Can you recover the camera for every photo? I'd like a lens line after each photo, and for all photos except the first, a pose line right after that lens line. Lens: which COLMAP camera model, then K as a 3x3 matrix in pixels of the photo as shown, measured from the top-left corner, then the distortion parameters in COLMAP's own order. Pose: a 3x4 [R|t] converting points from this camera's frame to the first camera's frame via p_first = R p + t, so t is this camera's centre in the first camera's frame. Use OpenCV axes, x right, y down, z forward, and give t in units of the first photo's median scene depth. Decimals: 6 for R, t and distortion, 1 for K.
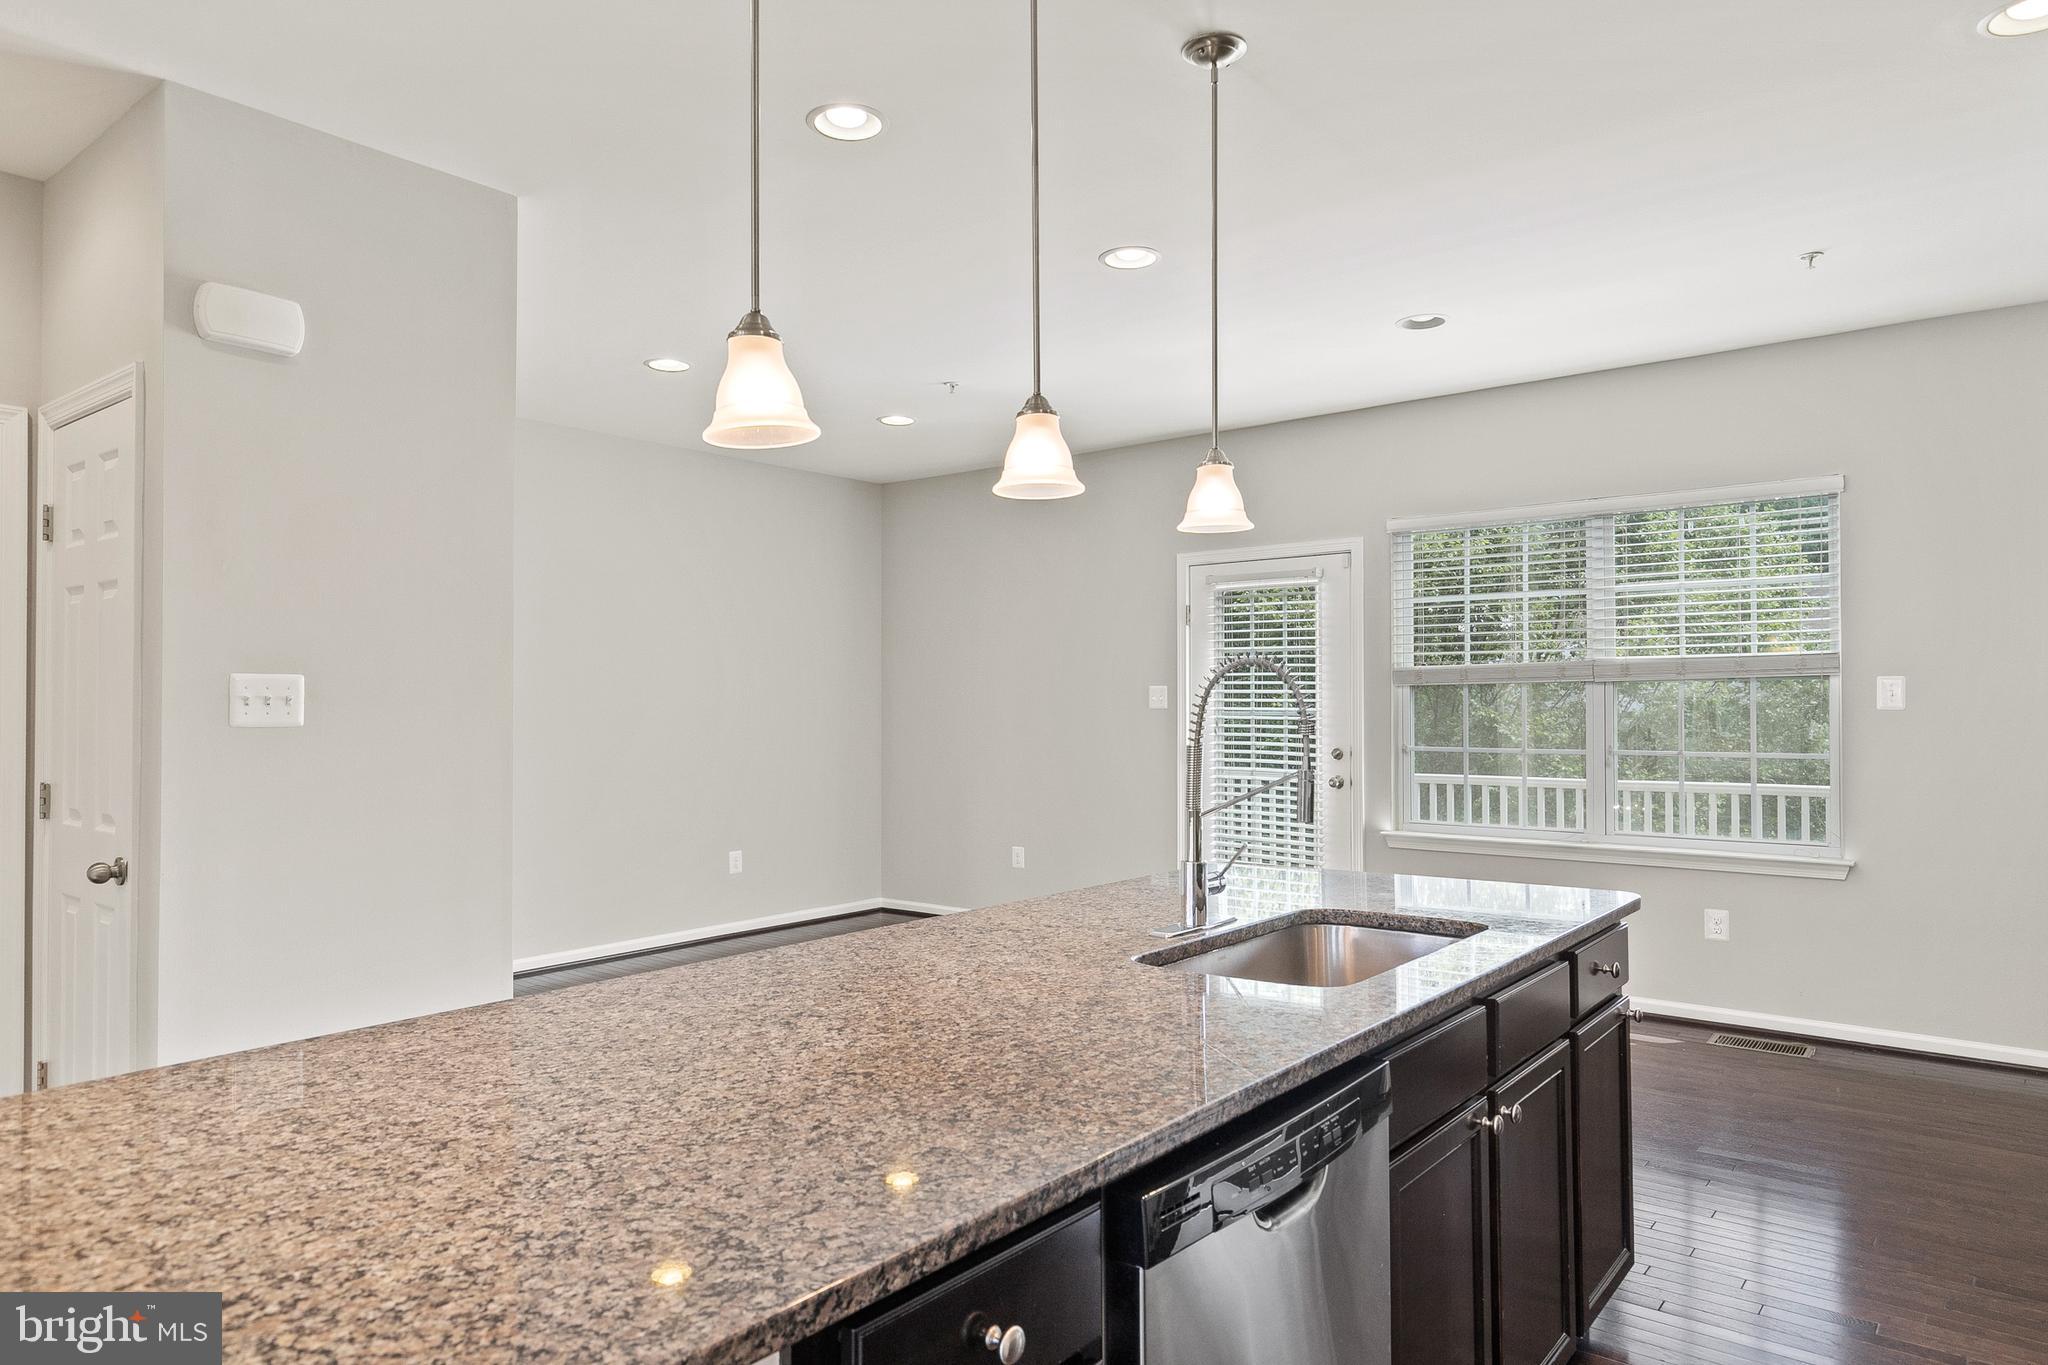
lens RADIAL K [[1286.5, 0, 1024.0], [0, 1286.5, 682.5], [0, 0, 1]] dist [0.003319, 0.001351]
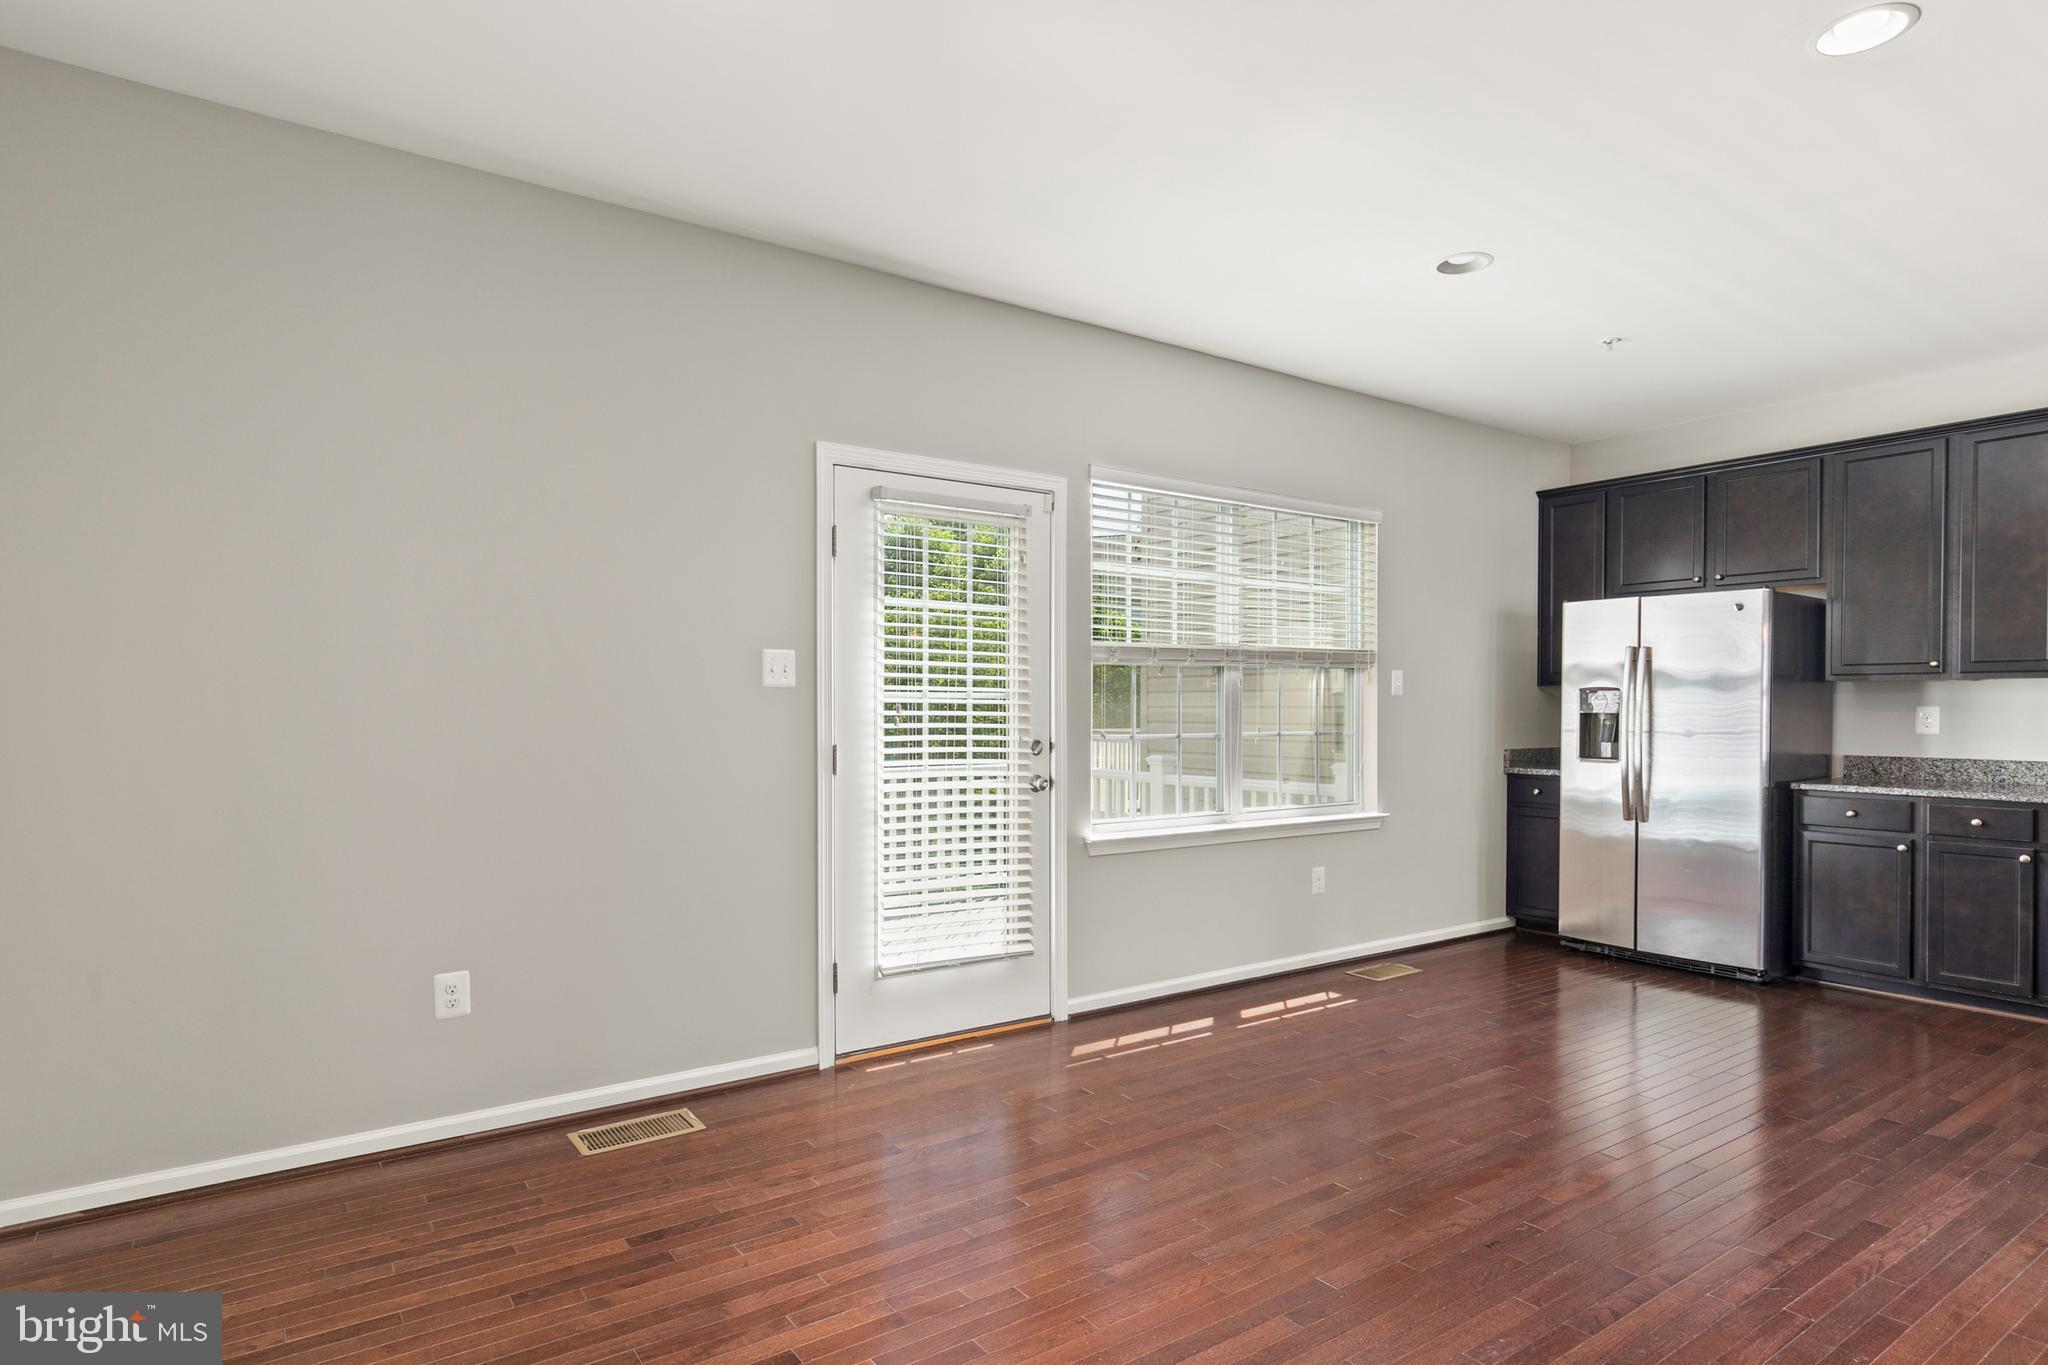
lens RADIAL K [[1109.6, 0, 1017.9], [0, 1109.6, 723.3], [0, 0, 1]] dist [-0.000073, 0.000012]
pose [[0.273856, -0.016333, 0.961632, -0.802081], [-0.021437, 0.999504, 0.023081, 0.049593], [-0.961532, -0.026936, 0.273370, 1.608969]]
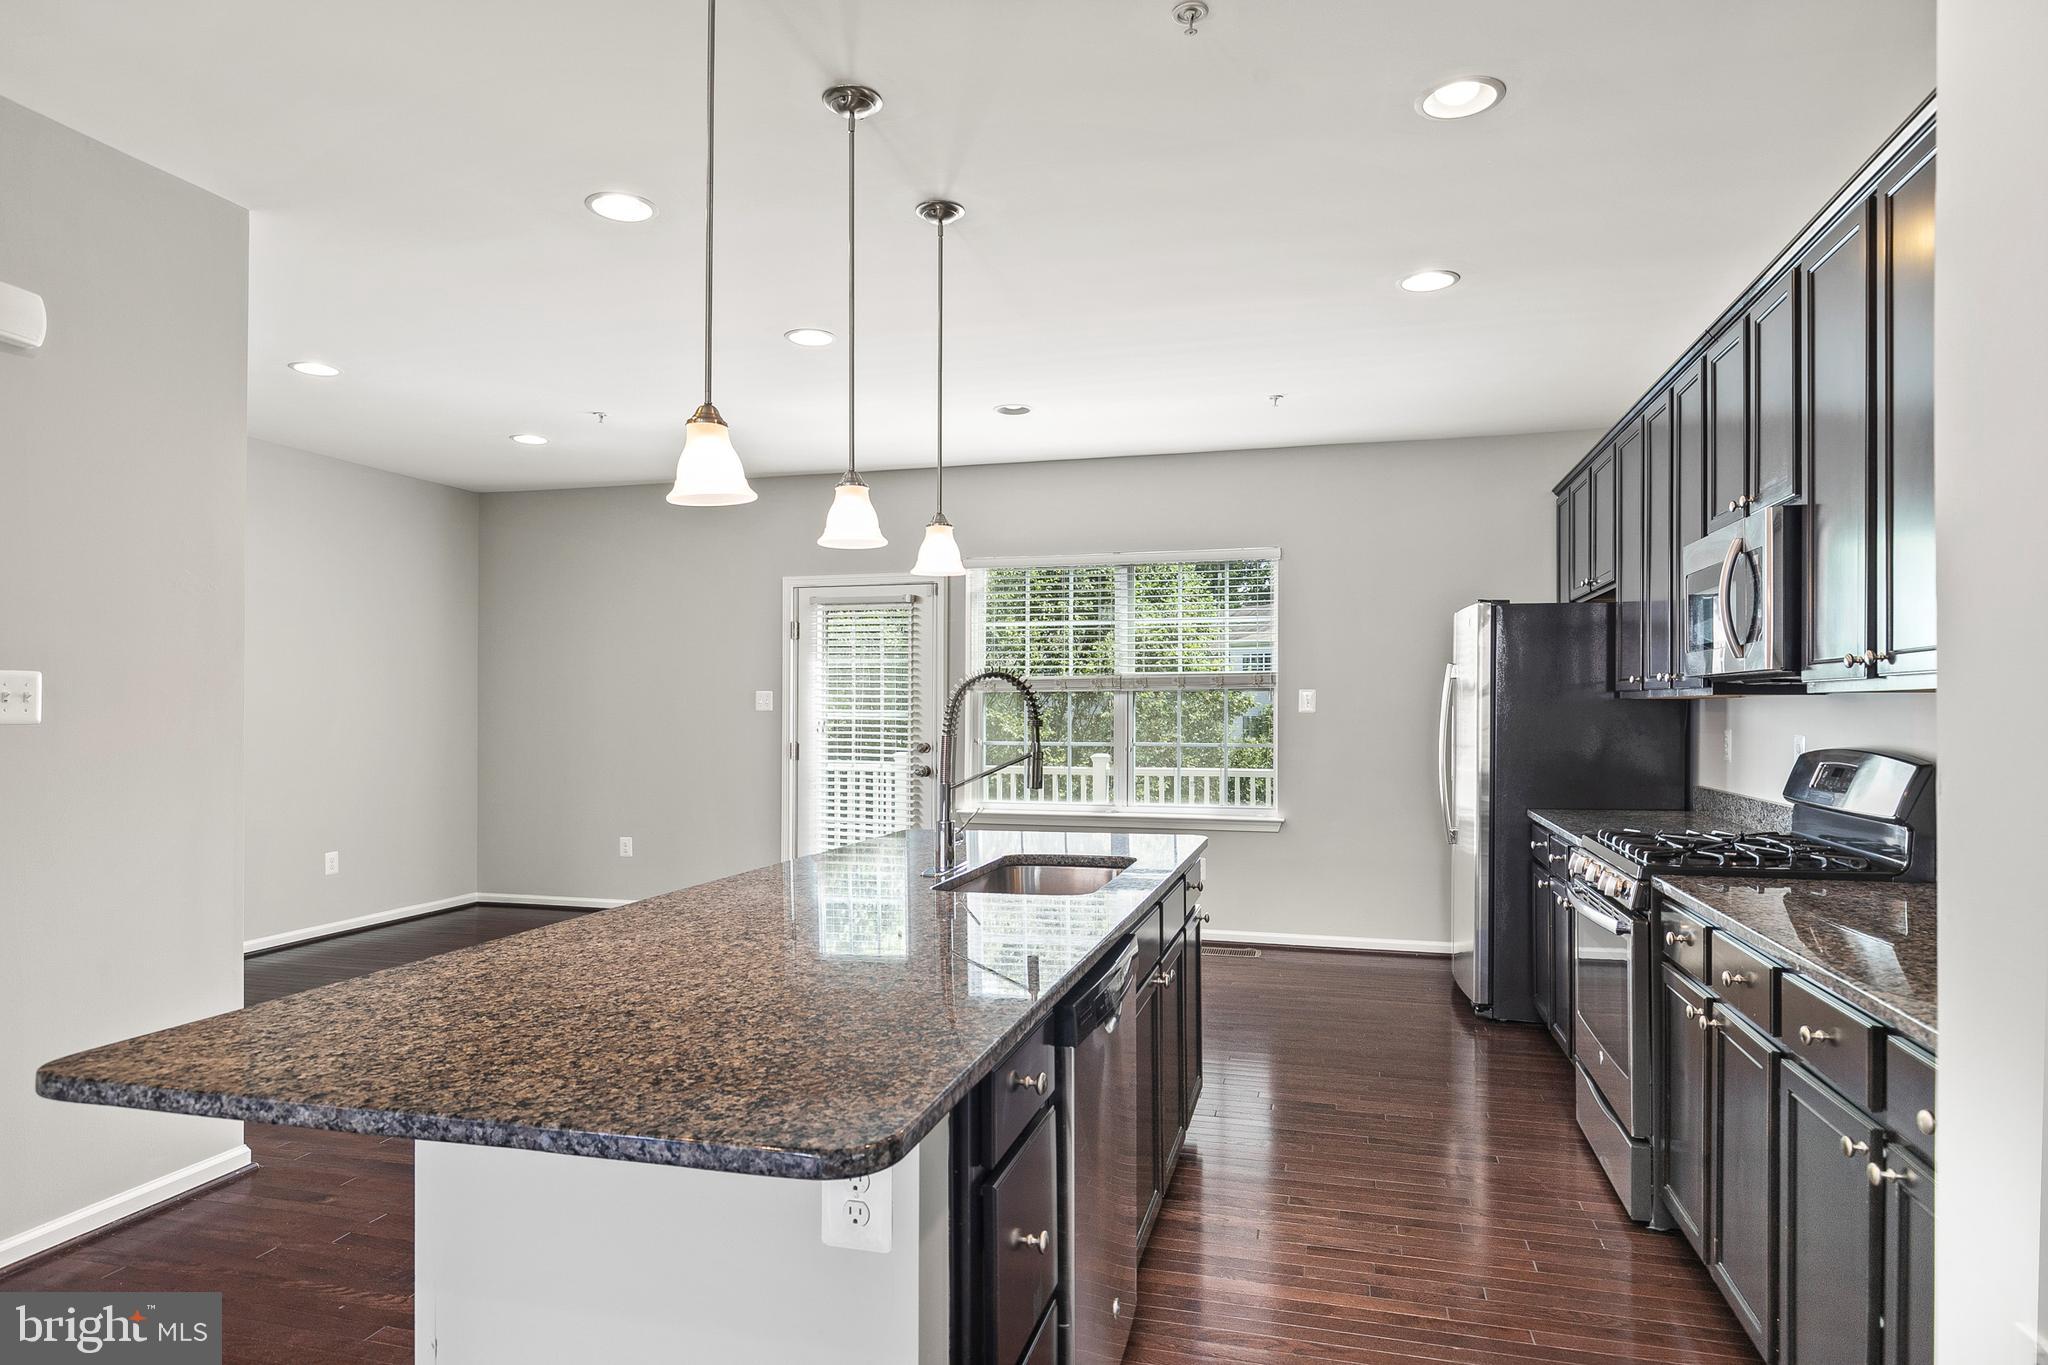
lens RADIAL K [[1190.2, 0, 1030.4], [0, 1190.2, 701.3], [0, 0, 1]] dist [0.000525, -0.001210]
pose [[0.914835, 0.006663, 0.403773, -0.232137], [-0.010895, 0.999907, 0.008185, 0.001126], [-0.403681, -0.011887, 0.914823, -0.145392]]
